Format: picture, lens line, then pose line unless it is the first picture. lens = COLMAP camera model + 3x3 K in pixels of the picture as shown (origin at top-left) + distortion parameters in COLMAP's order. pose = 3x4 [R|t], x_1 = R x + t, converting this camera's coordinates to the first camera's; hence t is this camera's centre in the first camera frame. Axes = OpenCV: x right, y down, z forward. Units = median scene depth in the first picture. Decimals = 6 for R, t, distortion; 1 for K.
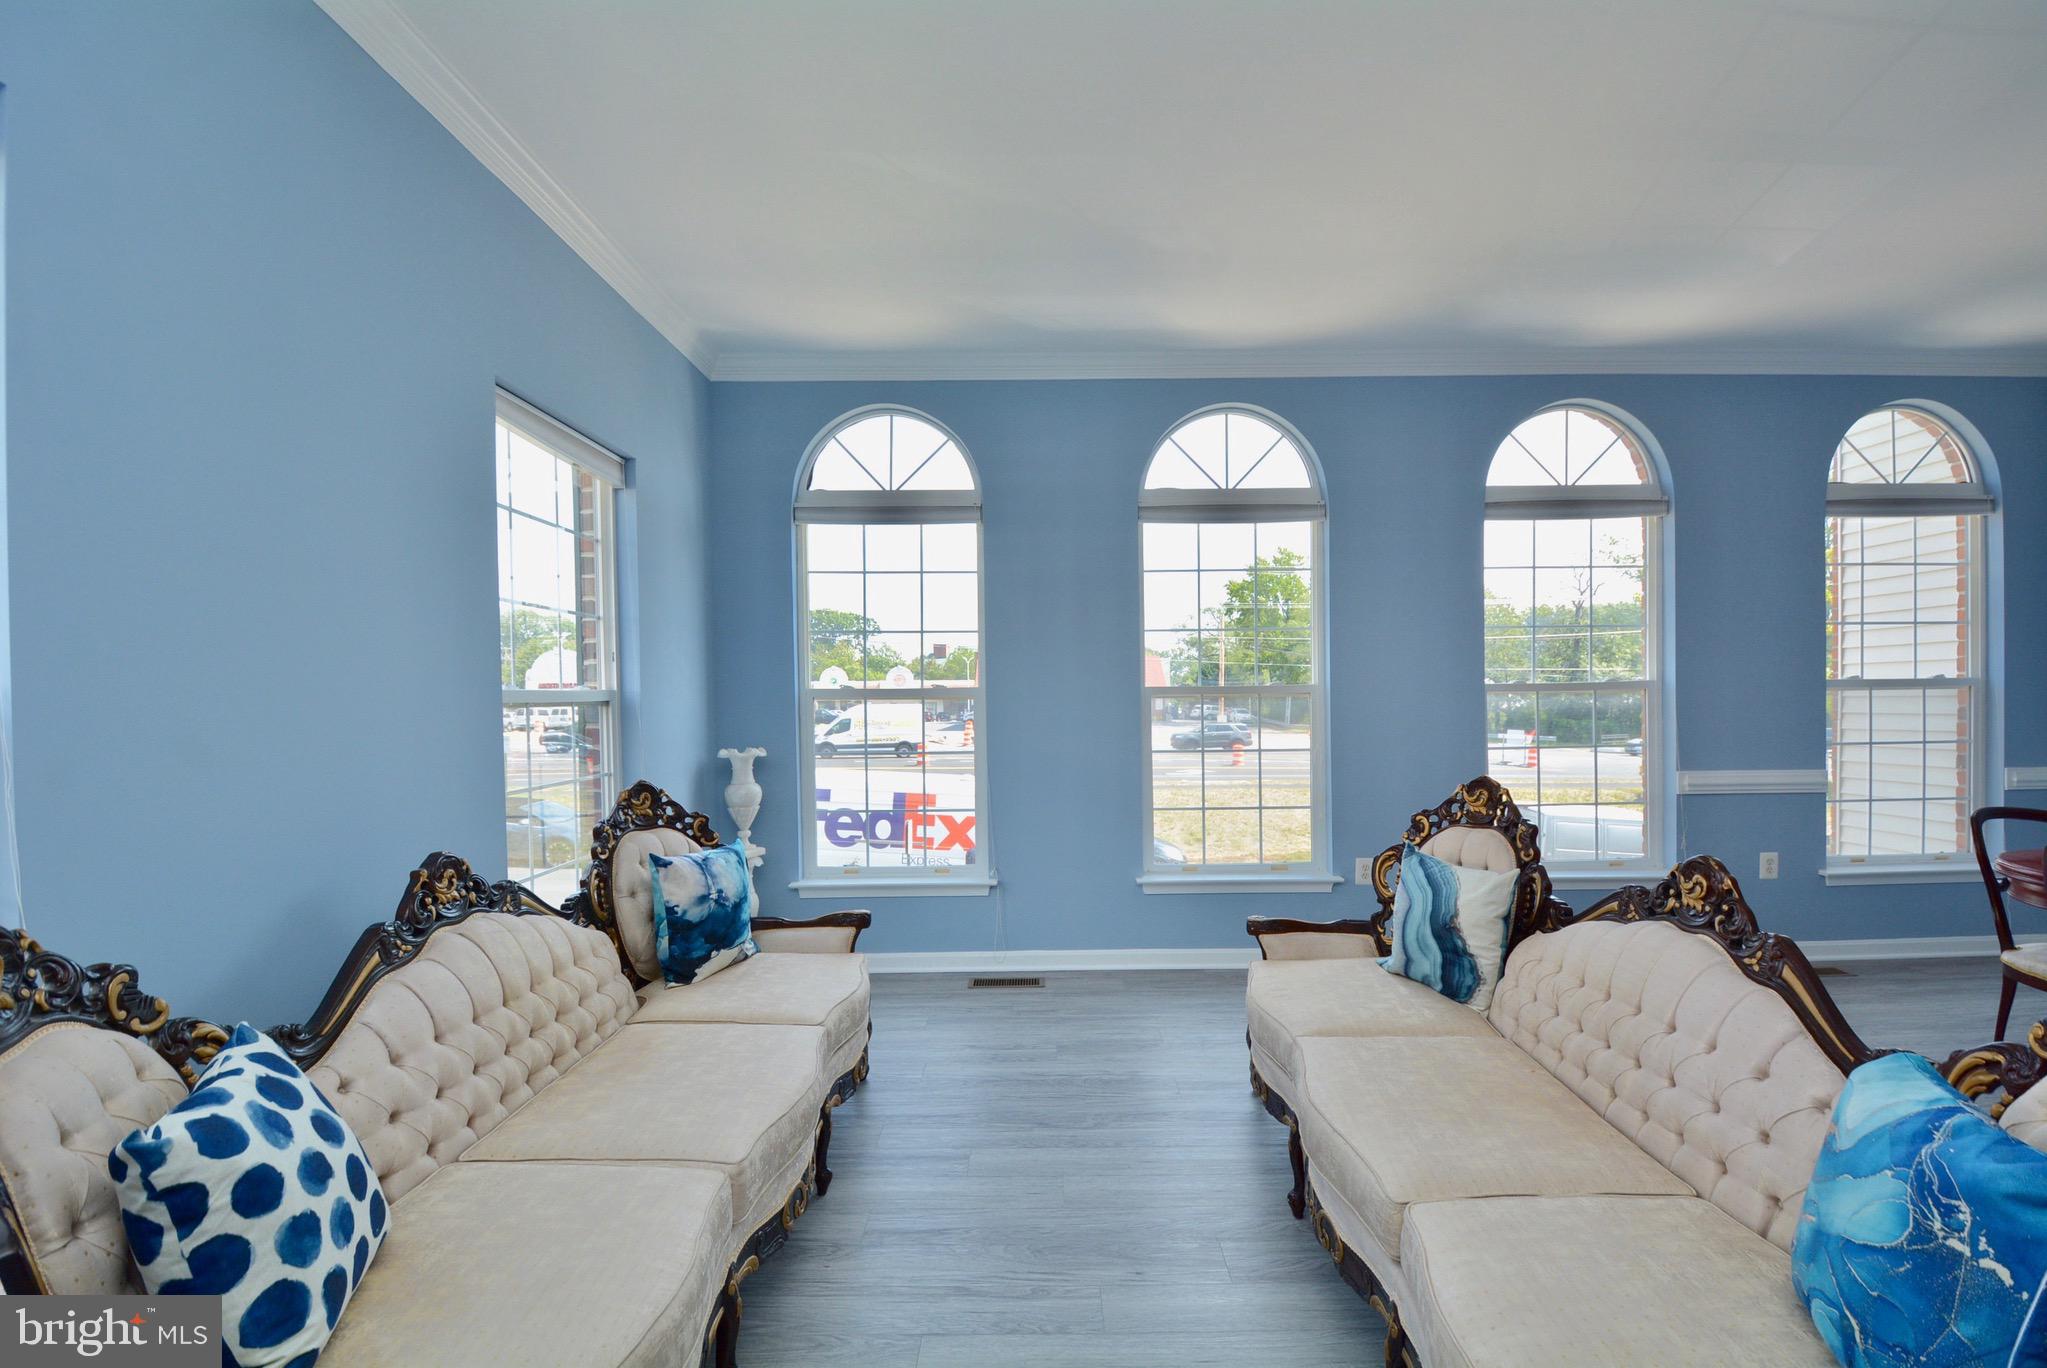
lens RADIAL K [[903.0, 0, 1041.5], [0, 903.0, 705.0], [0, 0, 1]] dist [-0.003686, -0.010236]
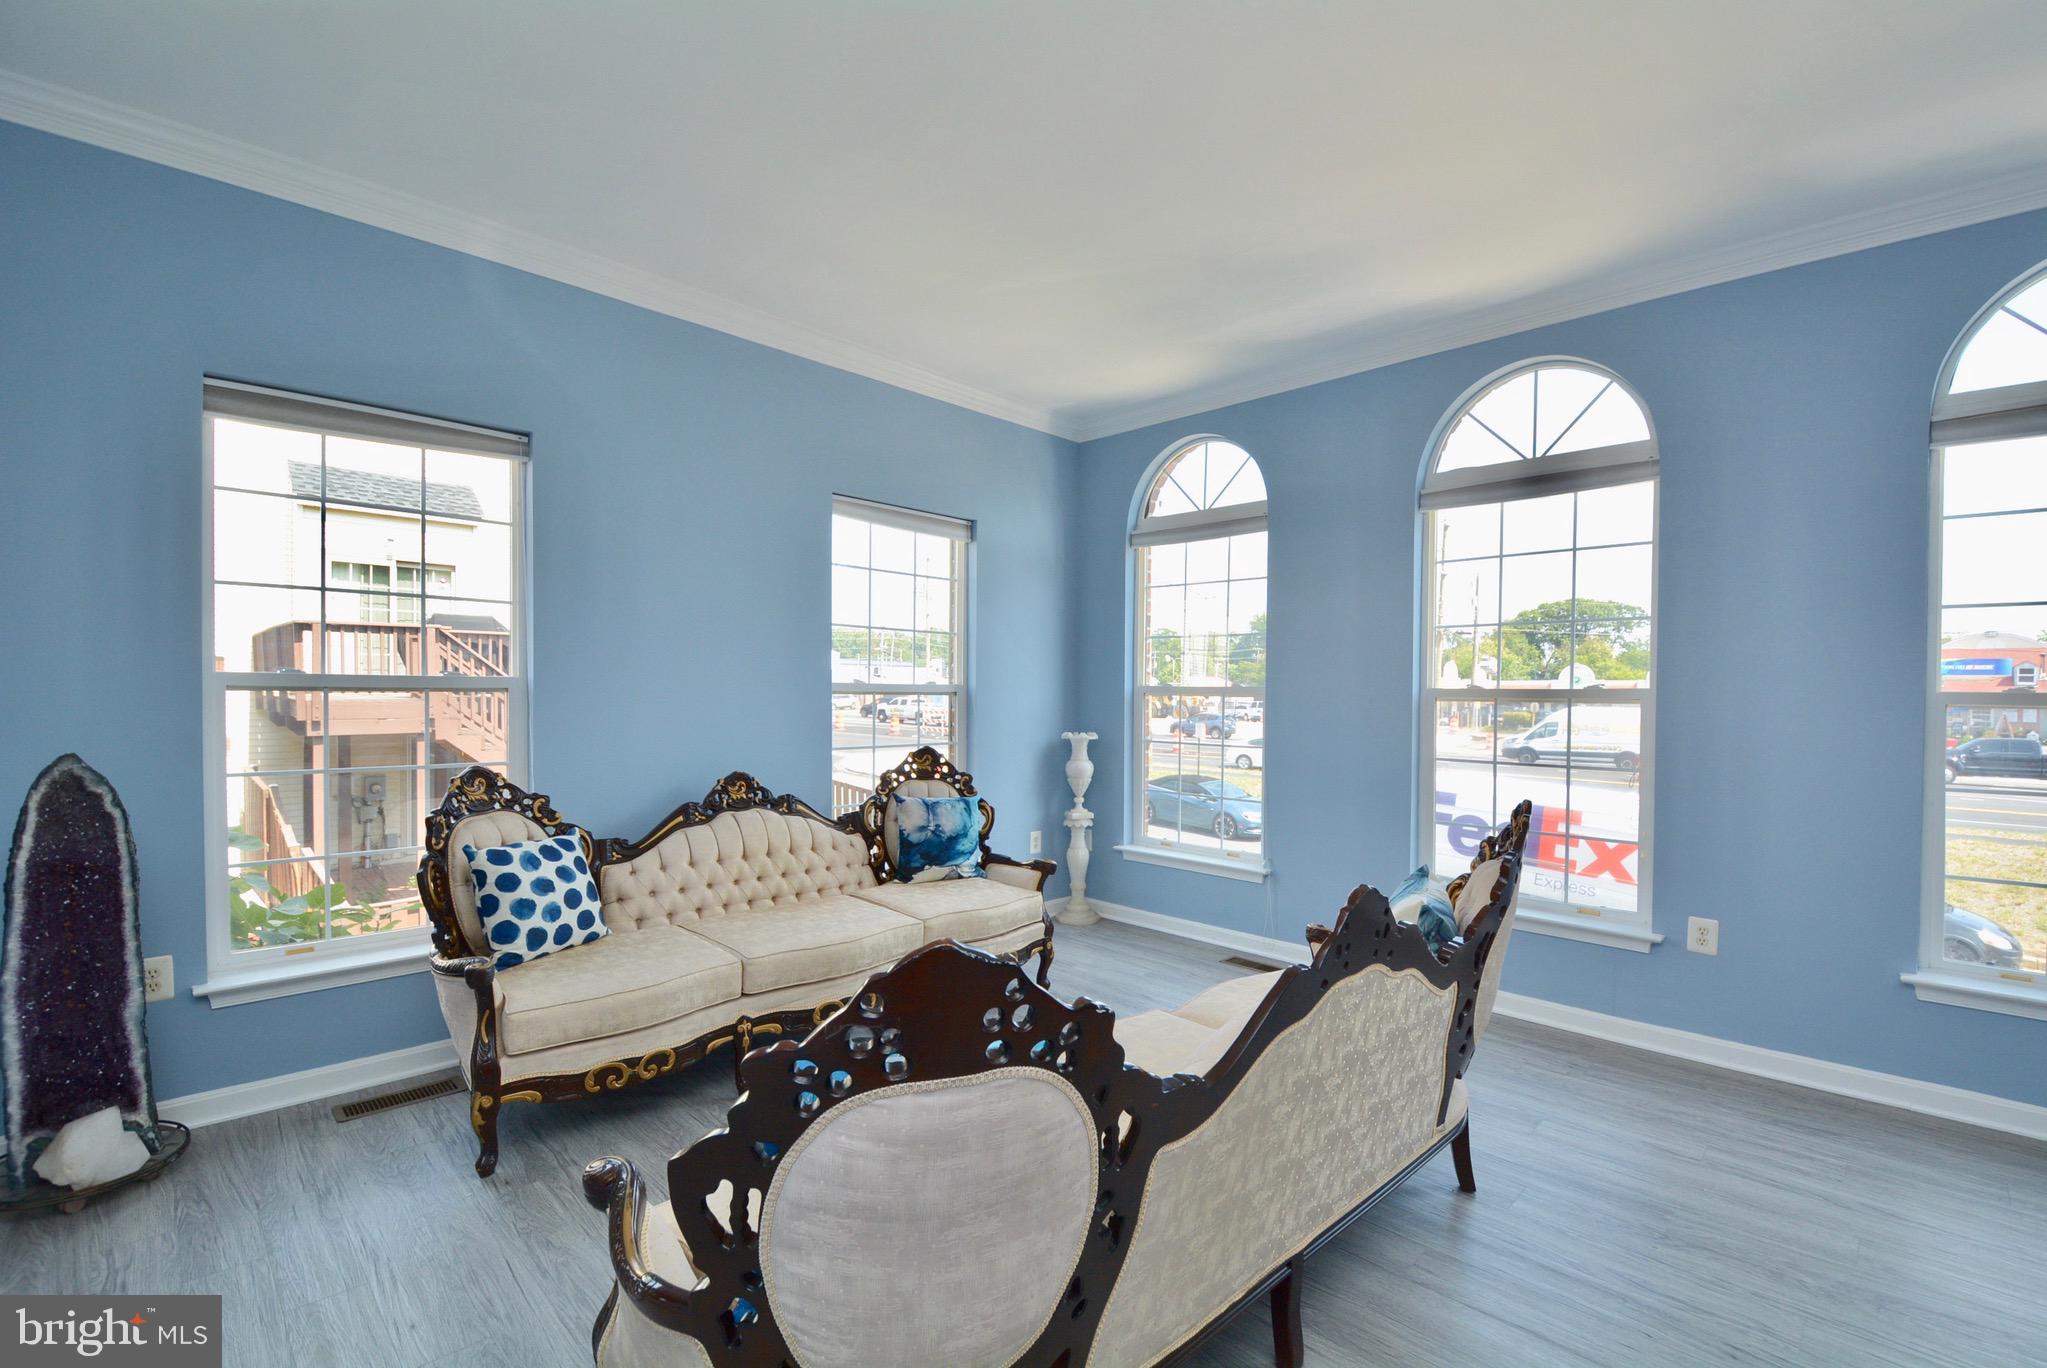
lens RADIAL K [[903.0, 0, 1053.7], [0, 903.0, 710.6], [0, 0, 1]] dist [-0.003686, -0.010236]
pose [[0.714613, 0.031626, -0.698805, 0.516590], [-0.026273, 0.999486, 0.018366, -0.004149], [0.699027, 0.005235, 0.715077, 0.072333]]
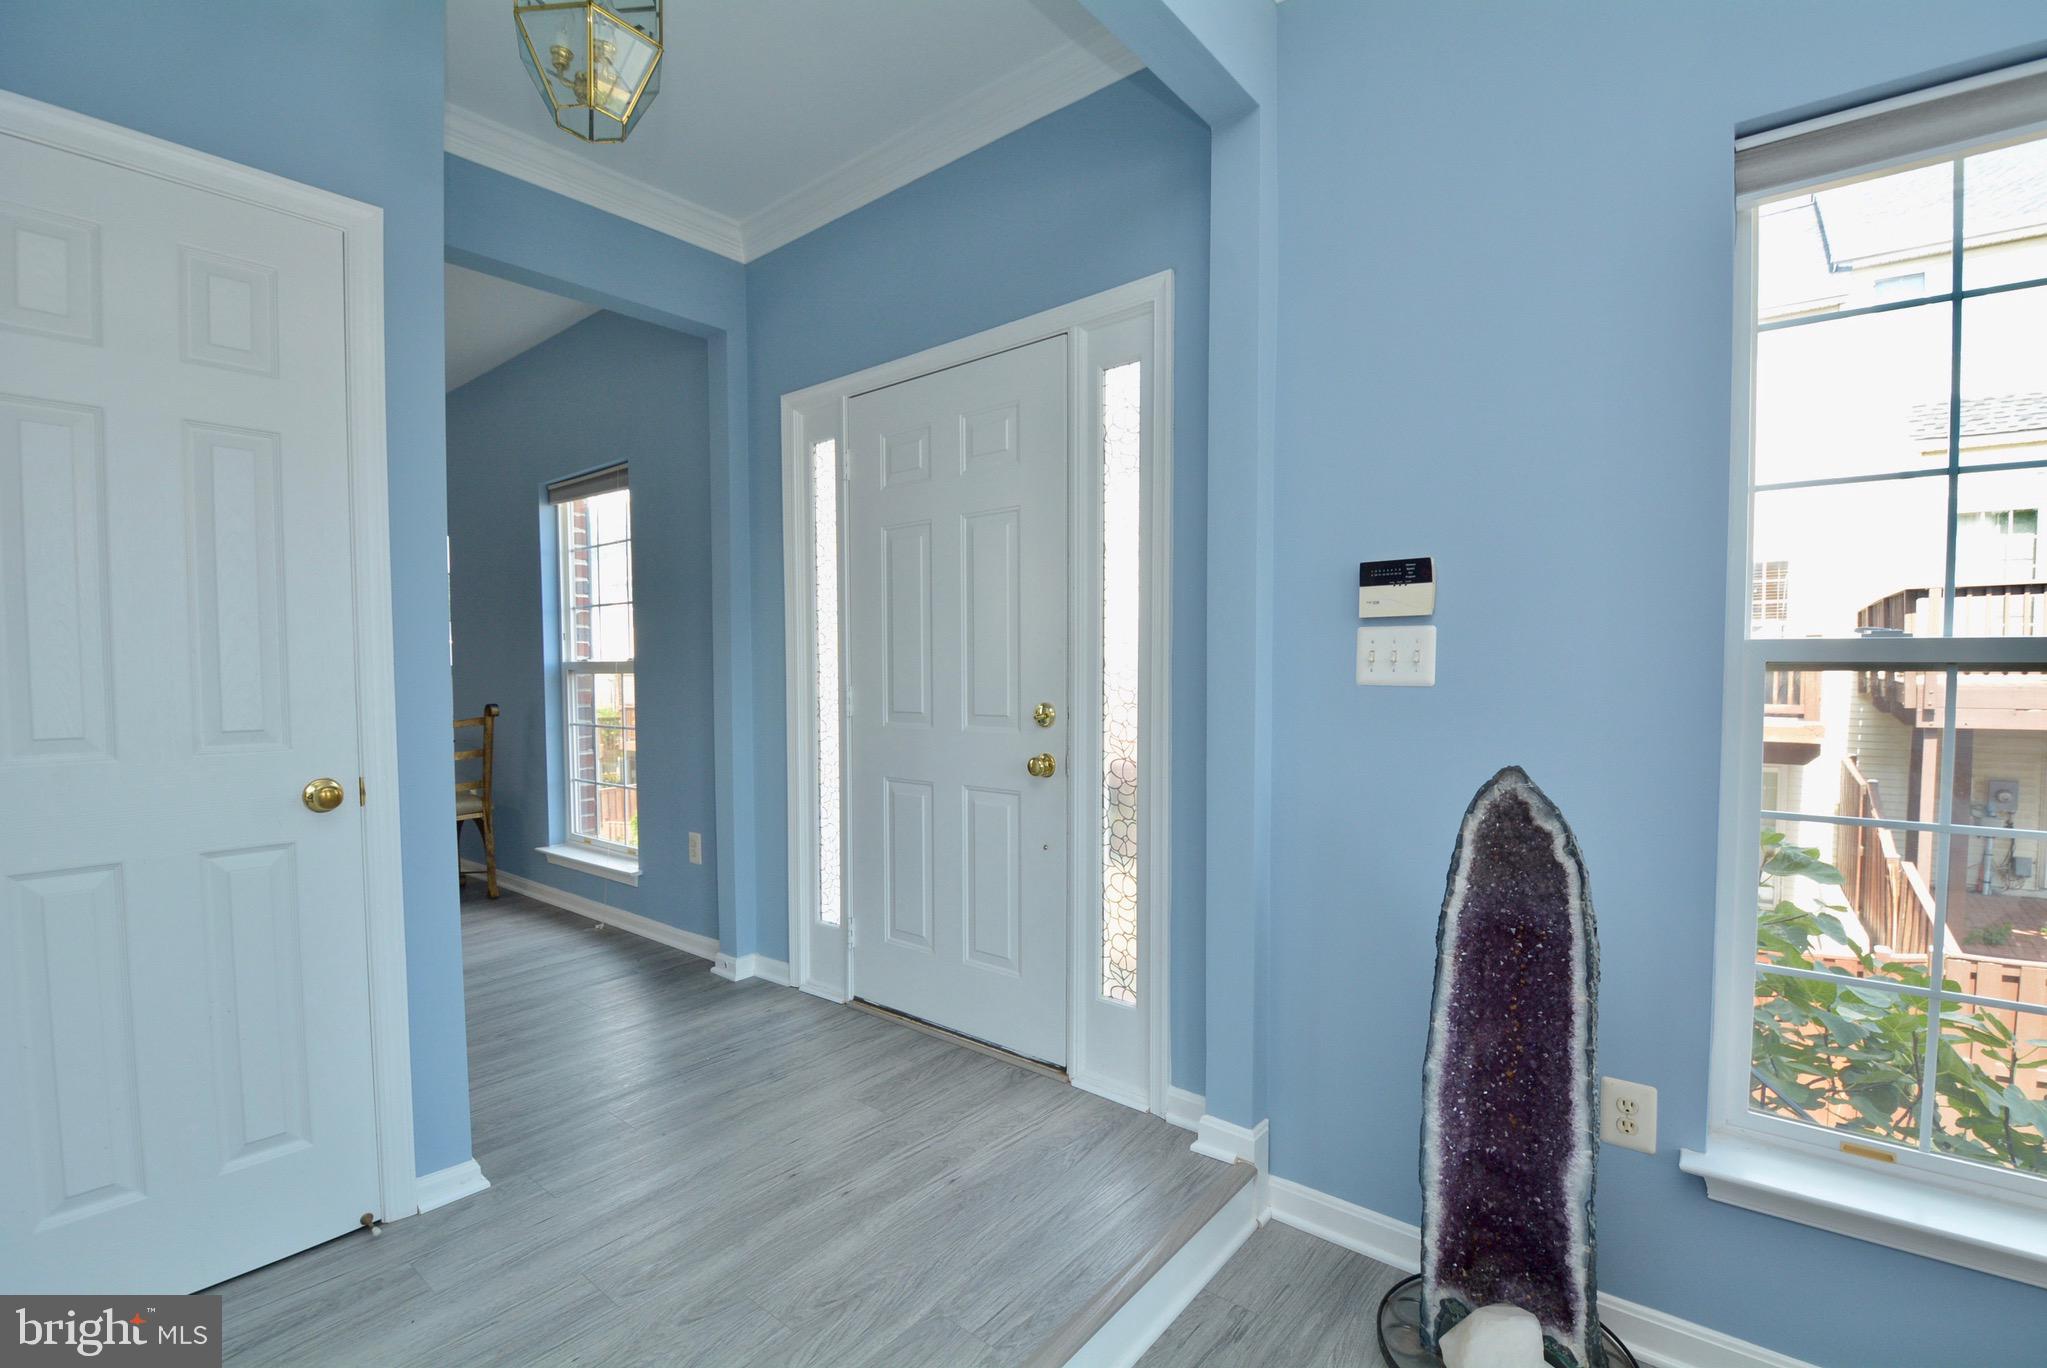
lens RADIAL K [[903.0, 0, 1033.6], [0, 903.0, 706.7], [0, 0, 1]] dist [-0.003686, -0.010236]
pose [[-0.629654, 0.045578, -0.775538, 0.109623], [-0.001668, 0.998196, 0.060018, 0.002351], [0.776874, 0.039084, -0.628442, 0.116564]]
